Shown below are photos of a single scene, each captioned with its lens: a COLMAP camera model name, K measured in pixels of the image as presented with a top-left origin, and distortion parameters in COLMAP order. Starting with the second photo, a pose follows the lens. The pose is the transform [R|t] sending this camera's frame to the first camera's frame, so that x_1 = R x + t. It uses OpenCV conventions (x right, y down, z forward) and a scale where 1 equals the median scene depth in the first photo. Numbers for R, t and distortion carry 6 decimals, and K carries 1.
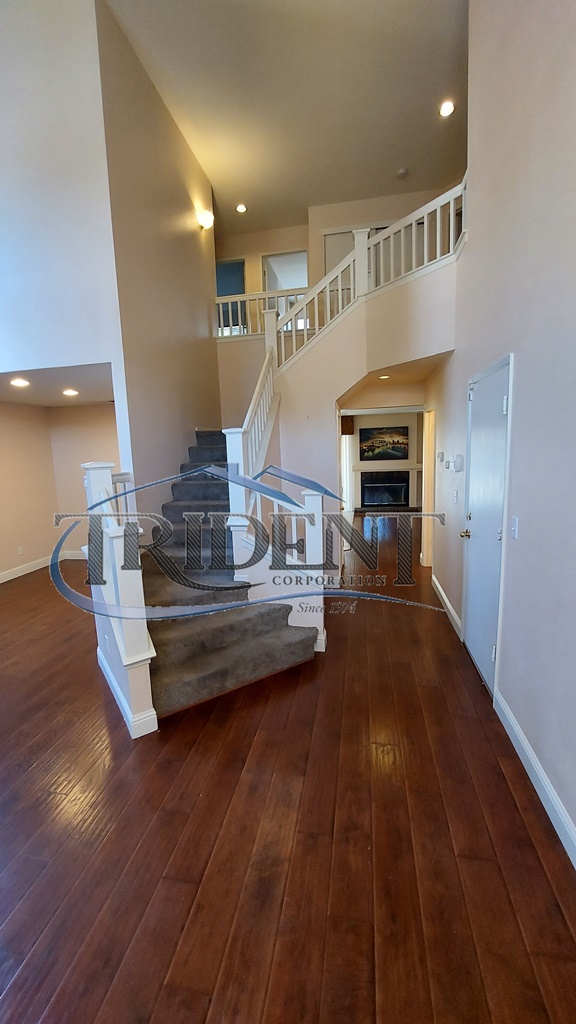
lens RADIAL K [[412.9, 0, 278.9], [0, 412.9, 512.2], [0, 0, 1]] dist [-0.018444, 0.001222]
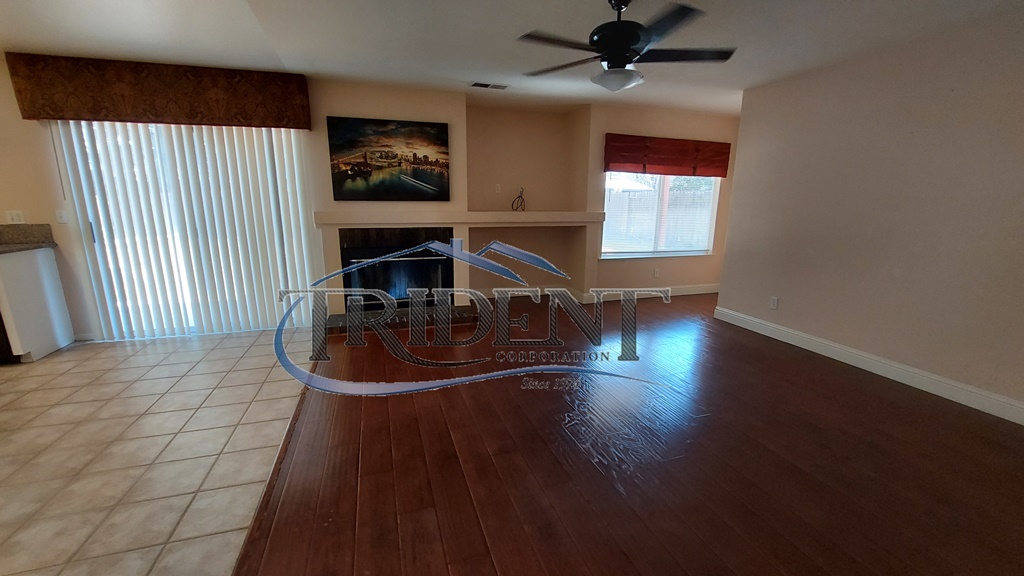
lens RADIAL K [[412.9, 0, 515.1], [0, 412.9, 296.3], [0, 0, 1]] dist [-0.018444, 0.001222]
pose [[0.871463, -0.070933, 0.485305, 0.331136], [0.025070, 0.994635, 0.100359, -0.150116], [-0.489820, -0.075292, 0.868566, 1.244198]]
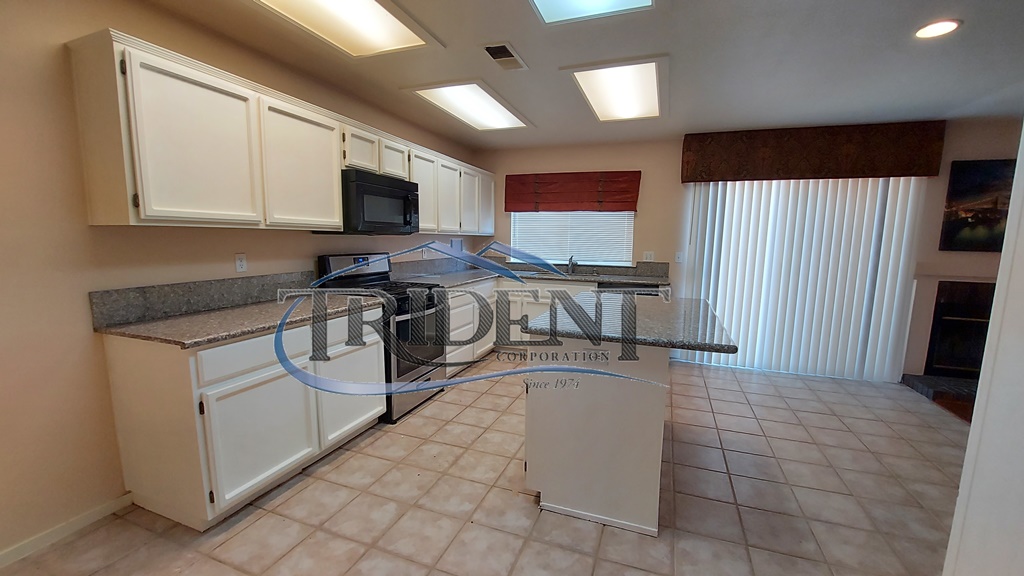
lens RADIAL K [[412.9, 0, 515.5], [0, 412.9, 294.0], [0, 0, 1]] dist [-0.018444, 0.001222]
pose [[0.988305, 0.071805, -0.134527, -0.274168], [-0.072468, 0.997371, -0.000036, -0.130838], [0.134170, 0.009784, 0.990910, 1.323584]]
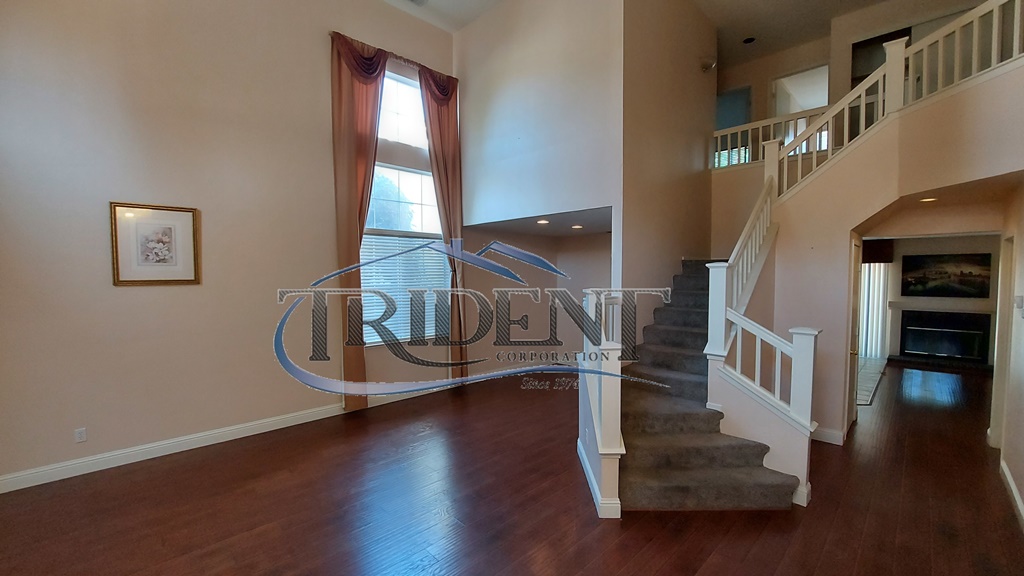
lens RADIAL K [[412.9, 0, 512.0], [0, 412.9, 293.3], [0, 0, 1]] dist [-0.018444, 0.001222]
pose [[0.826786, 0.062857, -0.558994, 0.034125], [-0.113067, 0.992026, -0.055683, -0.004374], [0.551037, 0.109242, 0.827300, -0.111949]]
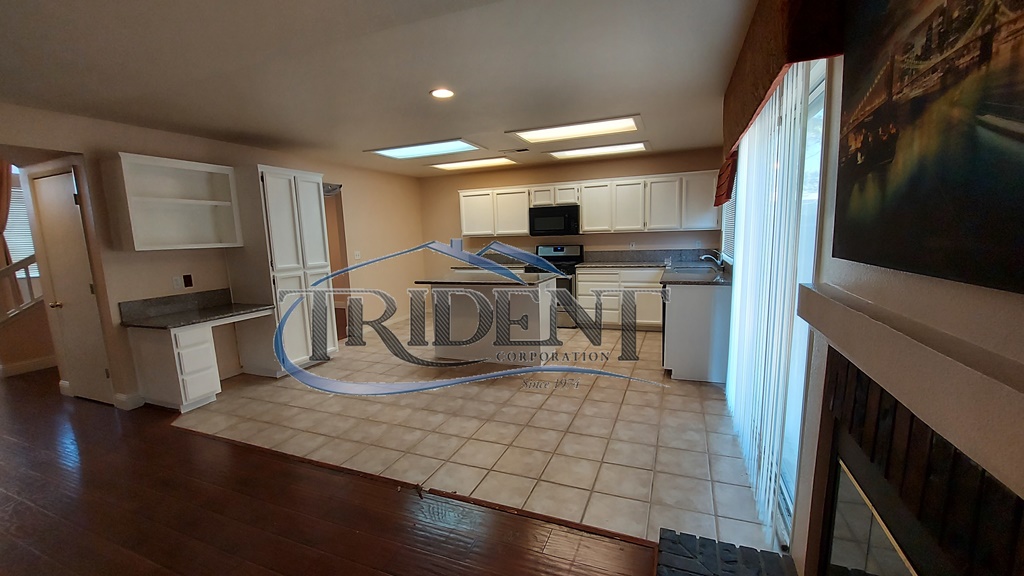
lens RADIAL K [[412.9, 0, 510.8], [0, 412.9, 292.4], [0, 0, 1]] dist [-0.018444, 0.001222]
pose [[-0.176775, 0.183040, -0.967082, 0.745594], [-0.097391, 0.974481, 0.202243, -0.288359], [0.979421, 0.129937, -0.154437, 2.052232]]
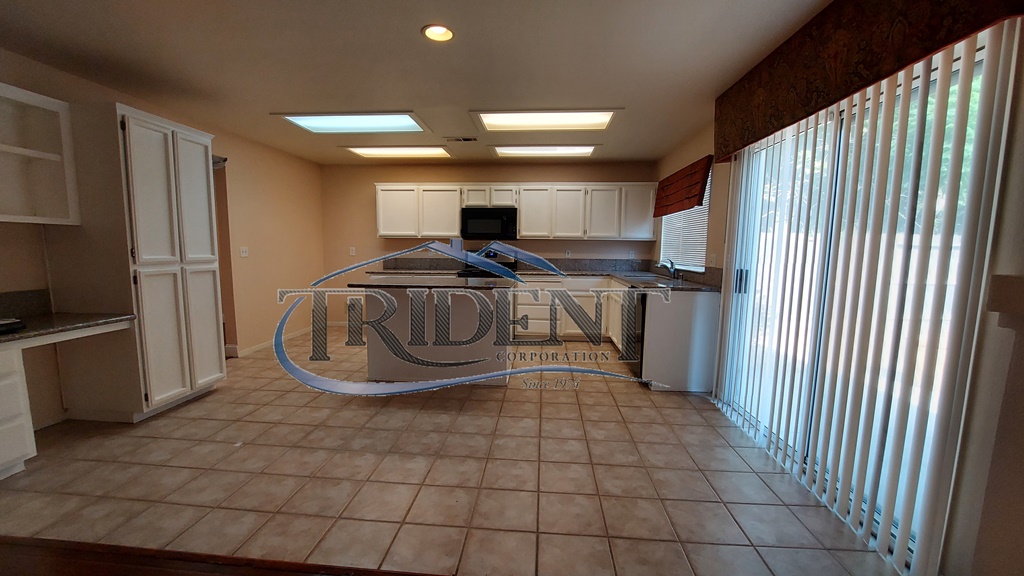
lens RADIAL K [[412.9, 0, 508.8], [0, 412.9, 291.8], [0, 0, 1]] dist [-0.018444, 0.001222]
pose [[0.123563, 0.145757, -0.981574, 0.626723], [-0.154730, 0.979885, 0.126029, -0.224305], [0.980199, 0.136306, 0.143631, 1.865586]]
